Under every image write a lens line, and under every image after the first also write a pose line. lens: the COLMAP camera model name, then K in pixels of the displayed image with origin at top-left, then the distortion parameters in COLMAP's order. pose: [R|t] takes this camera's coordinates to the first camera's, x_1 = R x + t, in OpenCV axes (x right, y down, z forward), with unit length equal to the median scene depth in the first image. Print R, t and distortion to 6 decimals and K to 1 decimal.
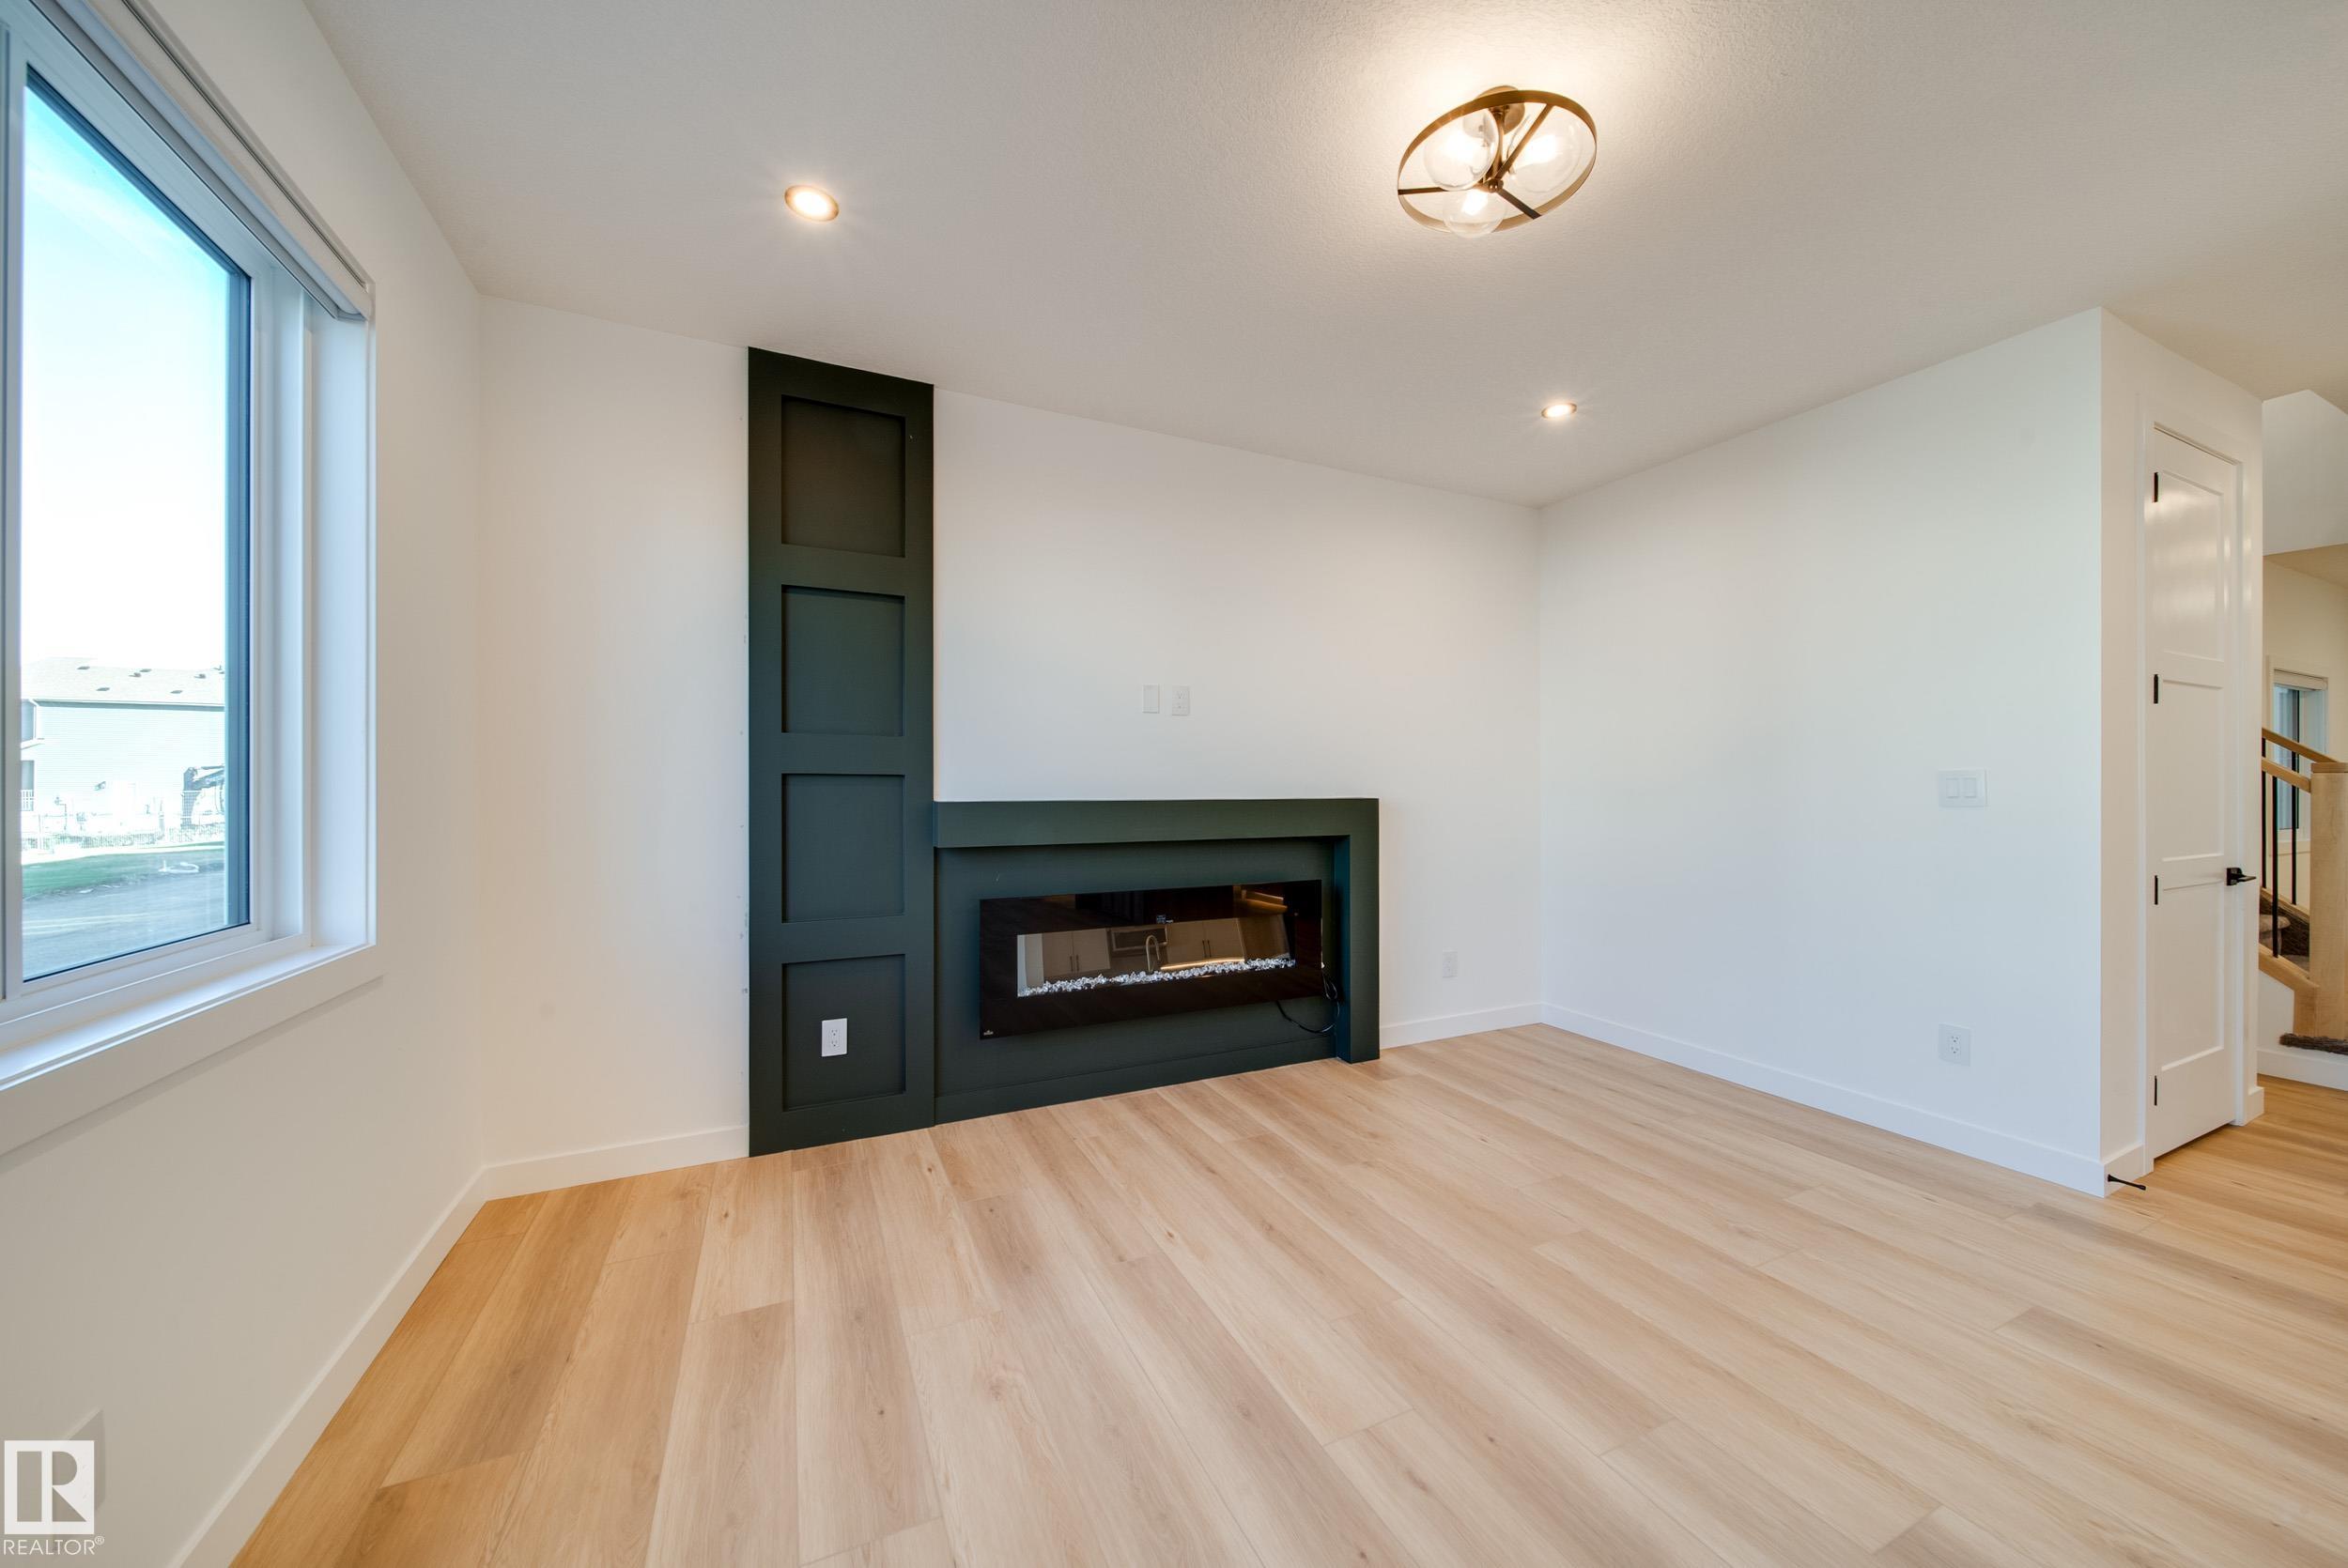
lens RADIAL K [[834.1, 0, 1176.5], [0, 834.1, 787.4], [0, 0, 1]] dist [-0.002212, -0.000253]
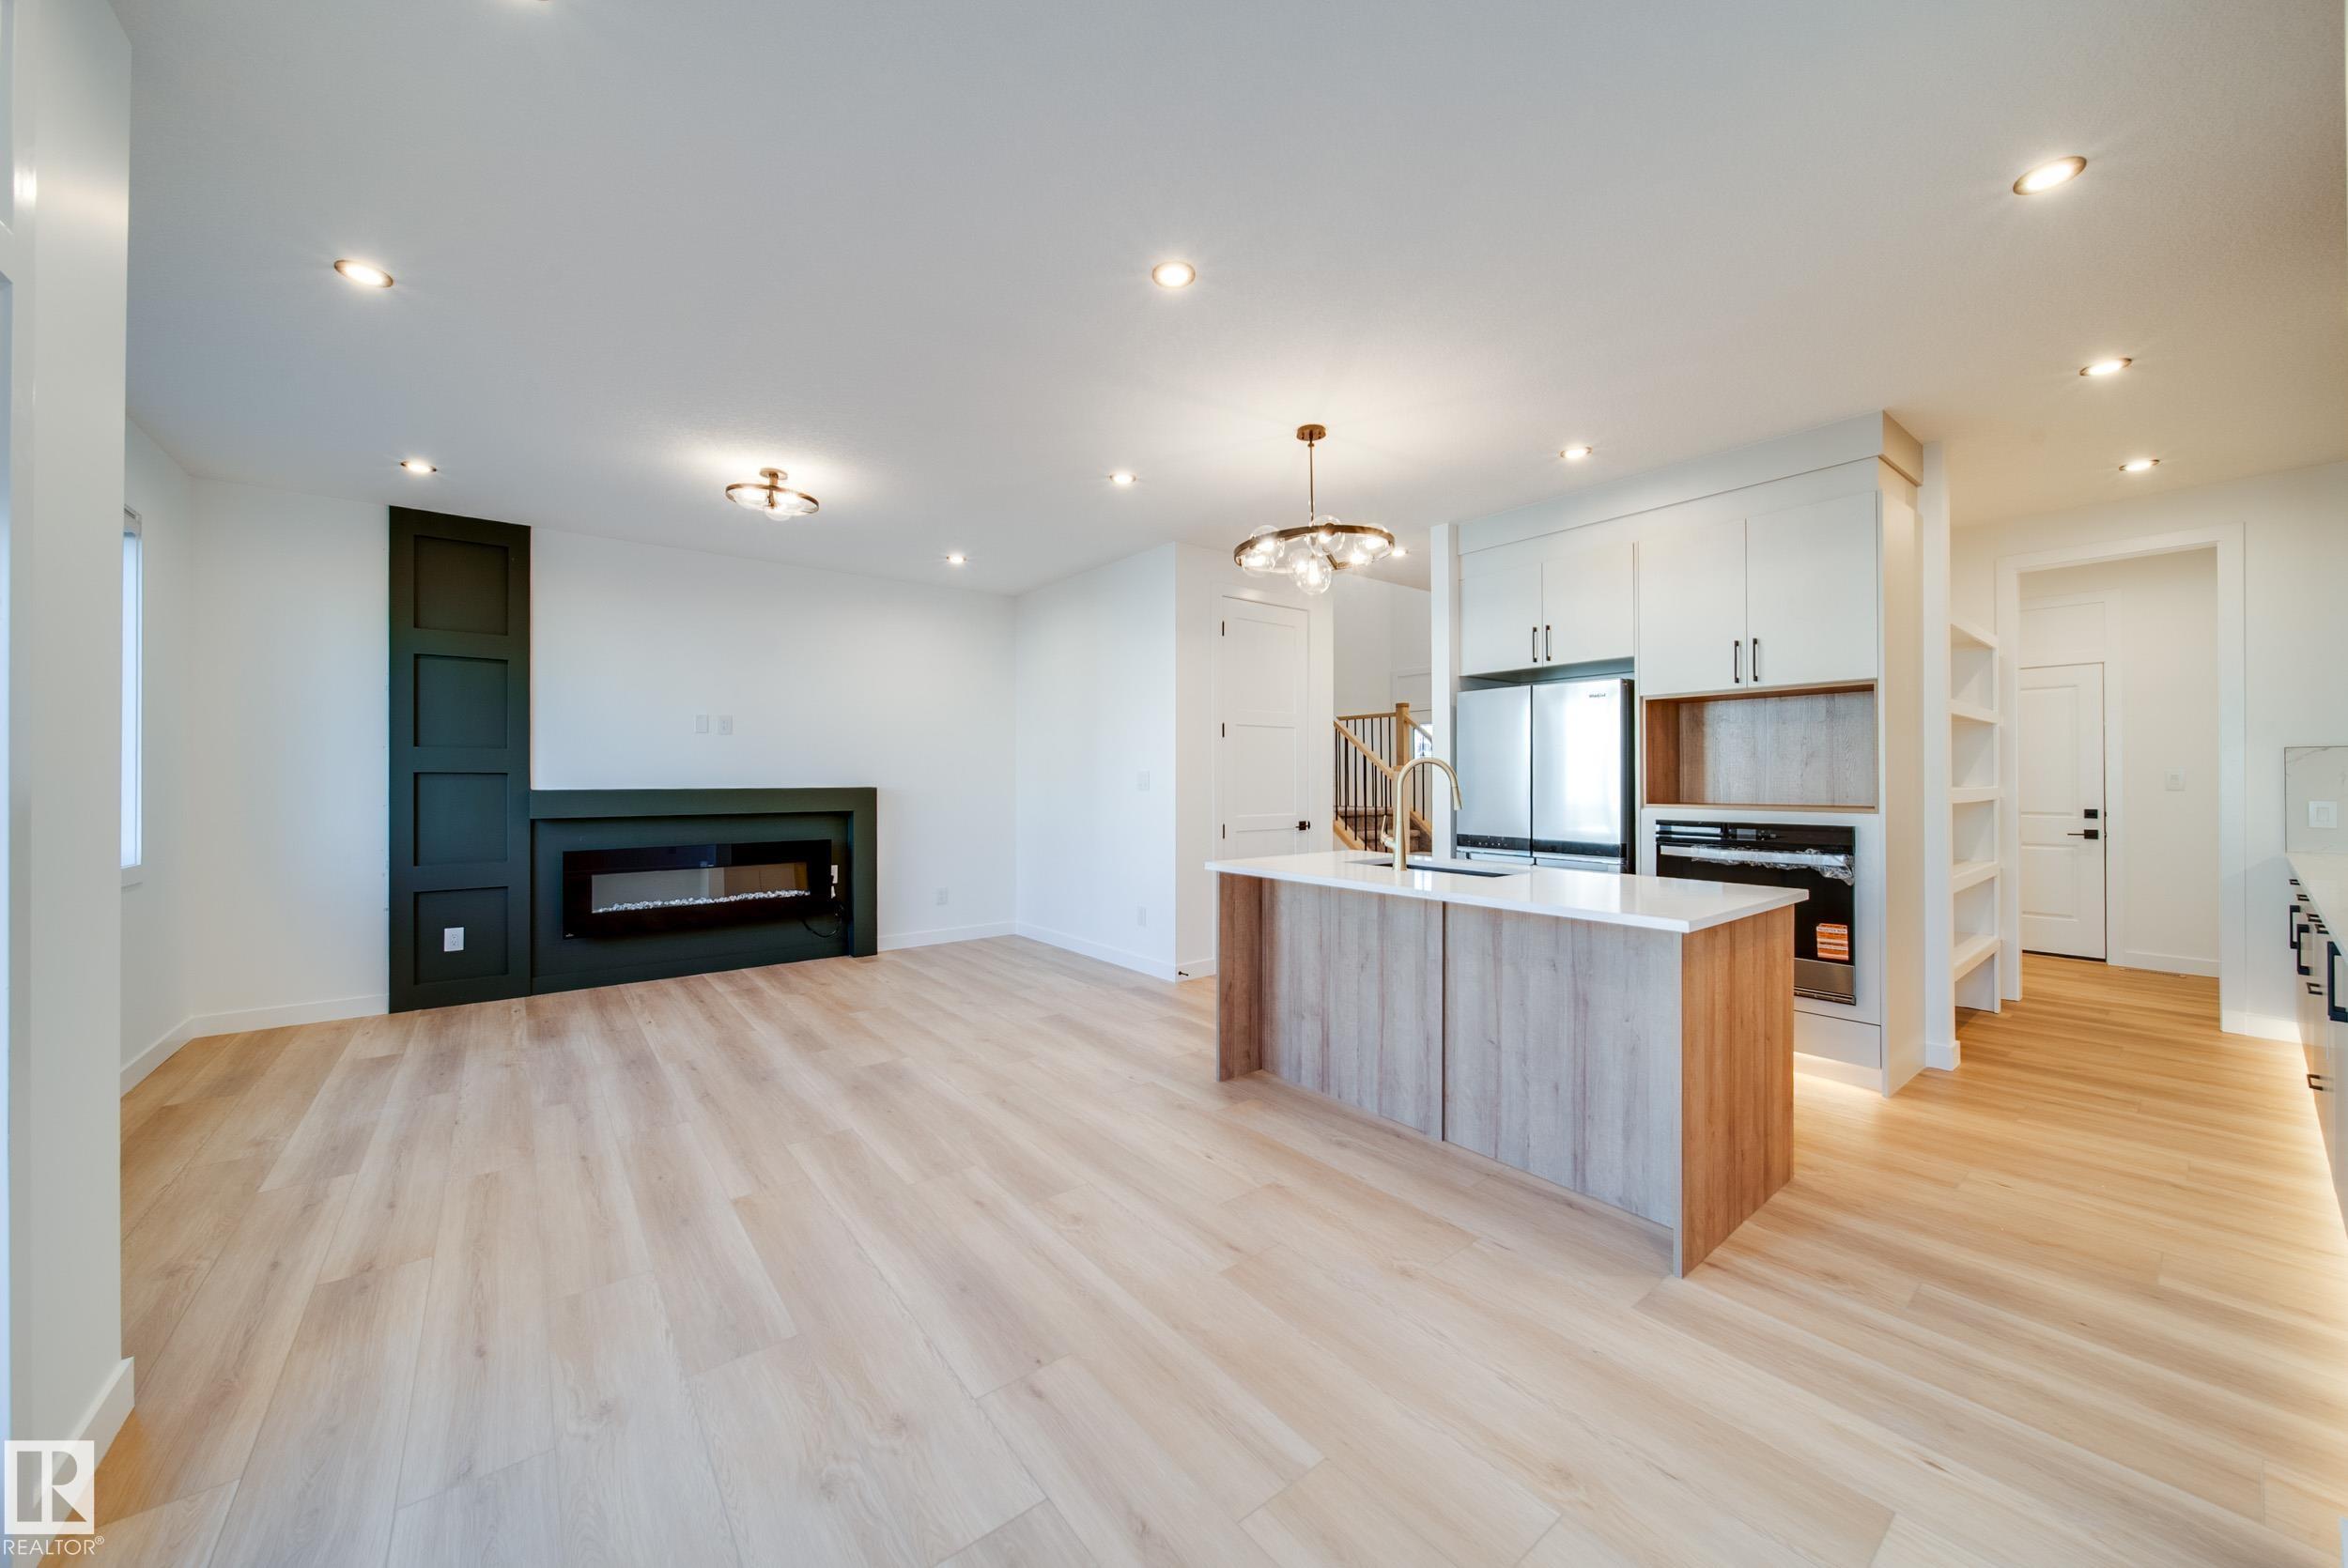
lens RADIAL K [[848.6, 0, 1176.6], [0, 848.6, 778.7], [0, 0, 1]] dist [-0.000662, -0.000214]
pose [[0.974350, -0.000108, 0.225036, 0.563027], [0.000813, 0.999995, -0.003040, 0.001721], [-0.225035, 0.003145, 0.974346, -0.876369]]
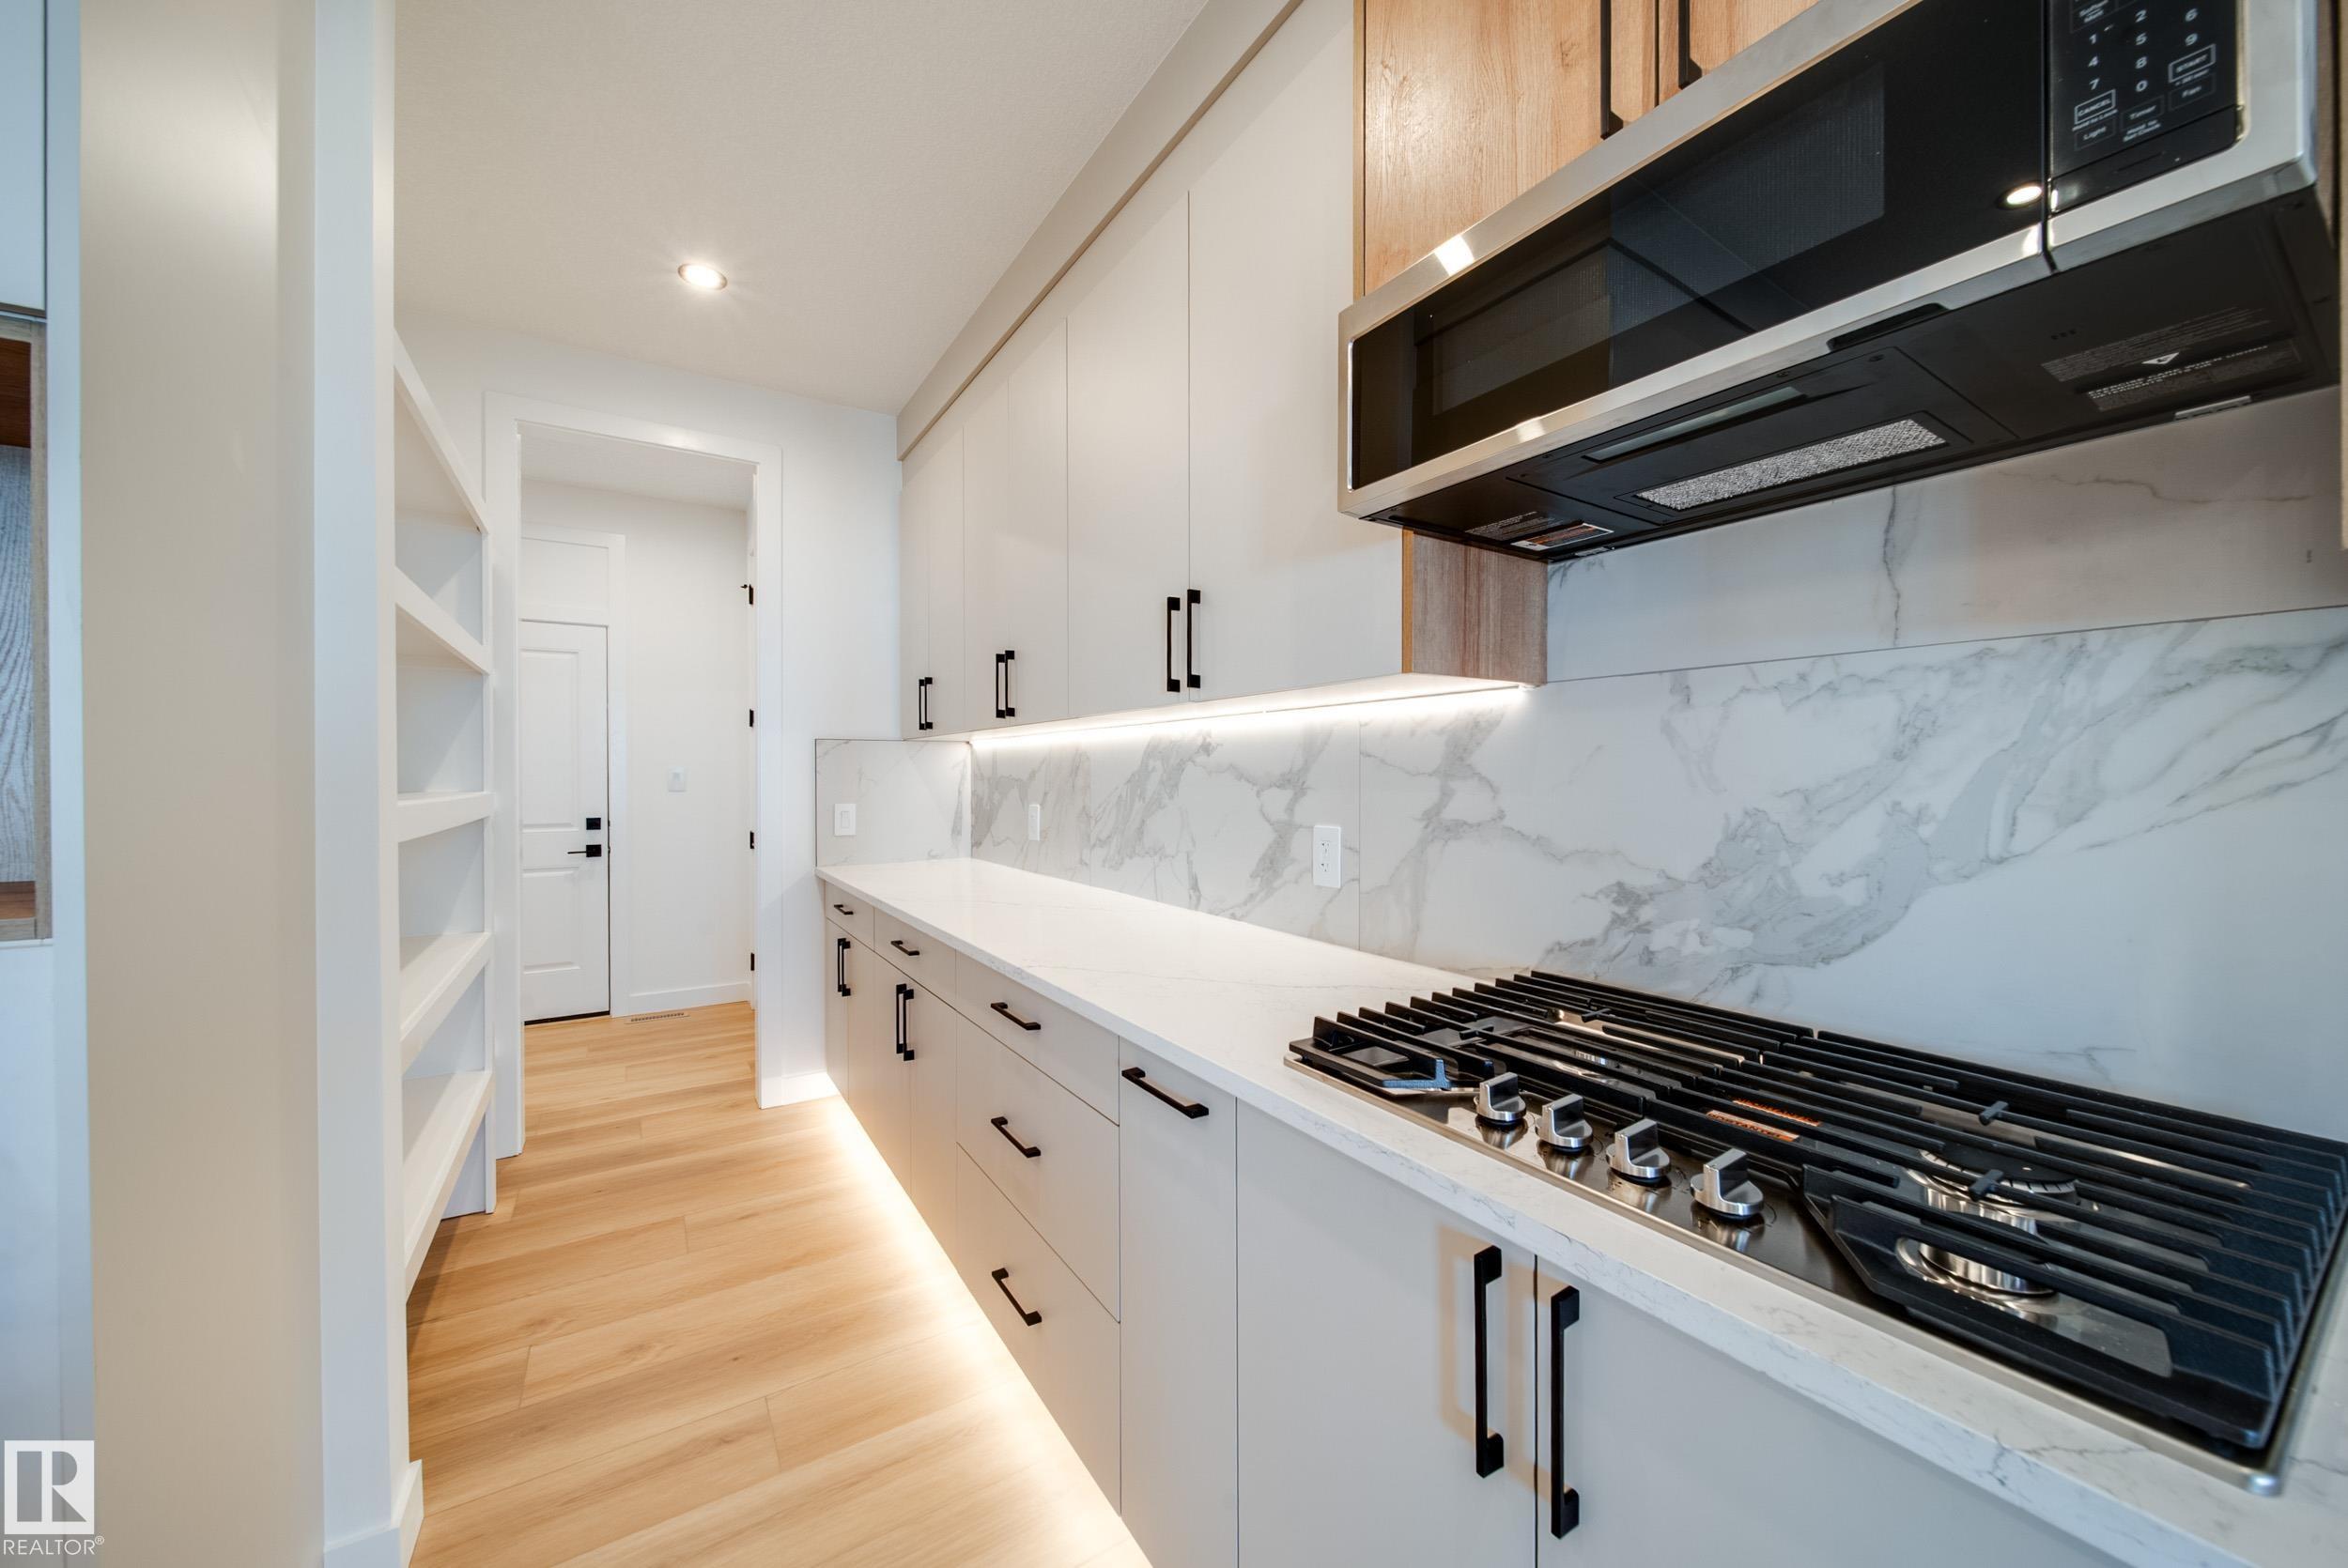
lens RADIAL K [[832.3, 0, 1184.1], [0, 832.3, 775.0], [0, 0, 1]] dist [-0.020068, -0.000019]
pose [[-0.144343, 0.000956, 0.989527, 1.473706], [0.005026, 0.999987, -0.000232, -0.000976], [-0.989515, 0.004940, -0.144346, -0.266602]]
